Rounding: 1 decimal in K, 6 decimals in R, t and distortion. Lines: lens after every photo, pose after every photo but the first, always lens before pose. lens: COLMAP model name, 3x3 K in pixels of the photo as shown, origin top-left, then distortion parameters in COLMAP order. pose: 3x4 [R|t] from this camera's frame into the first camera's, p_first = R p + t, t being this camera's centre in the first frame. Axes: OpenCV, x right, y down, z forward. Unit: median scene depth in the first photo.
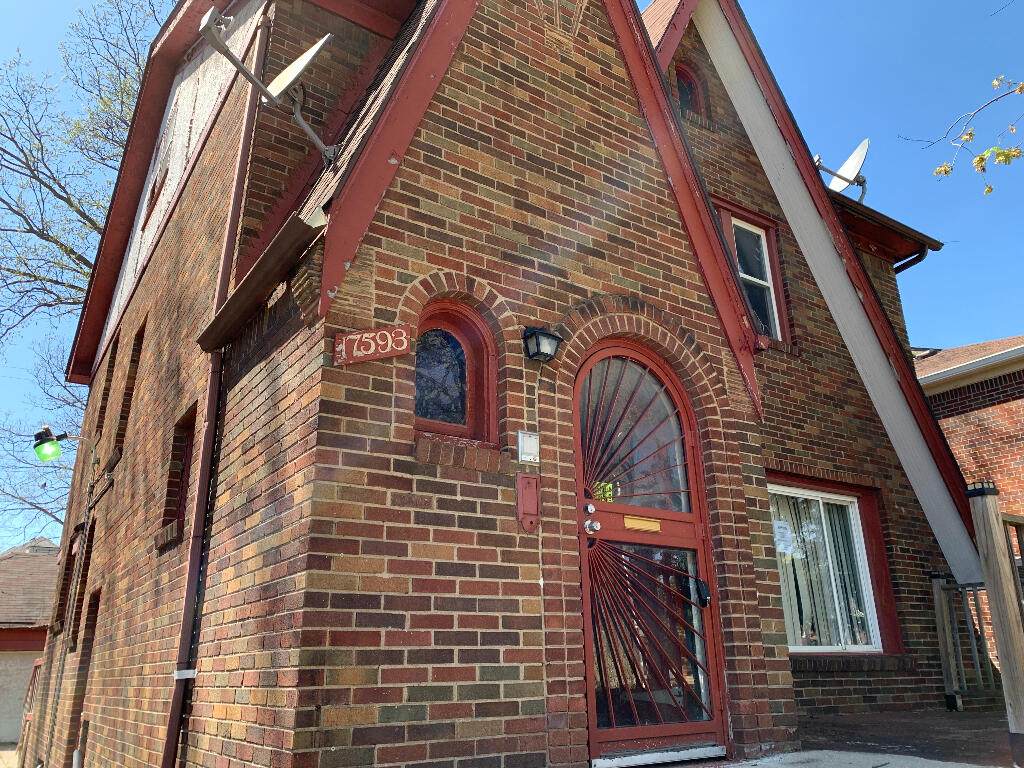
lens RADIAL K [[779.7, 0, 512.0], [0, 779.7, 384.0], [0, 0, 1]] dist [0.084345, -0.161730]
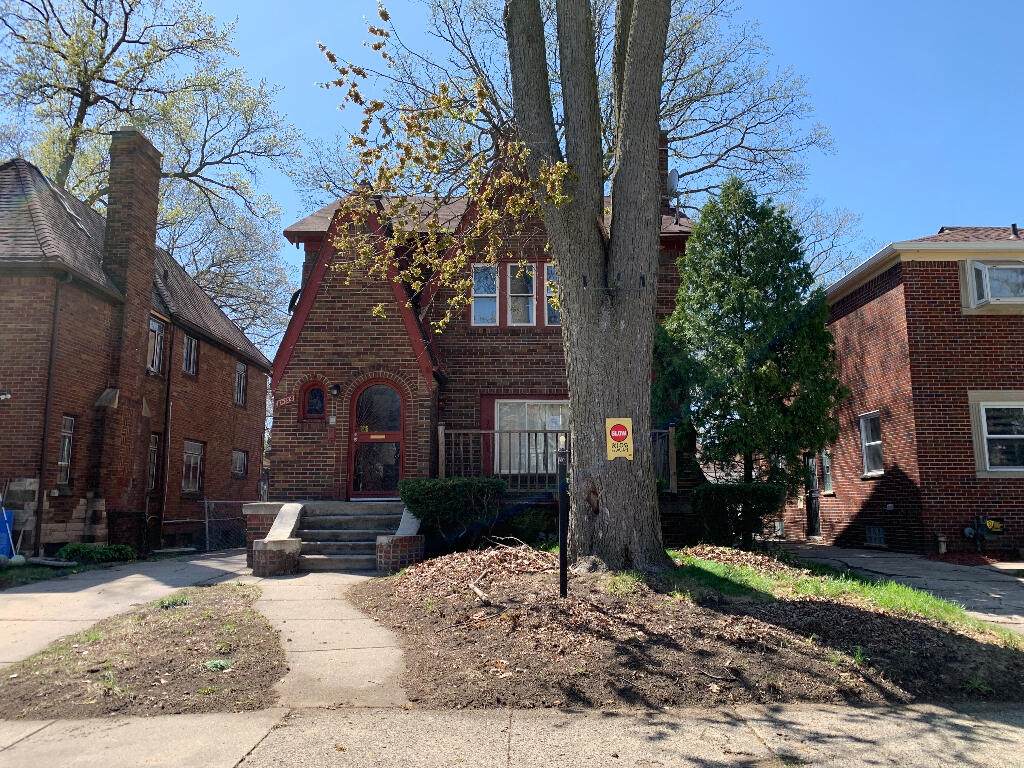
lens RADIAL K [[779.7, 0, 512.0], [0, 779.7, 384.0], [0, 0, 1]] dist [0.084345, -0.161730]
pose [[0.827985, -0.072371, -0.556061, 2.605261], [0.177371, 0.974523, 0.137274, -0.413016], [0.531959, -0.212290, 0.819727, -1.440916]]
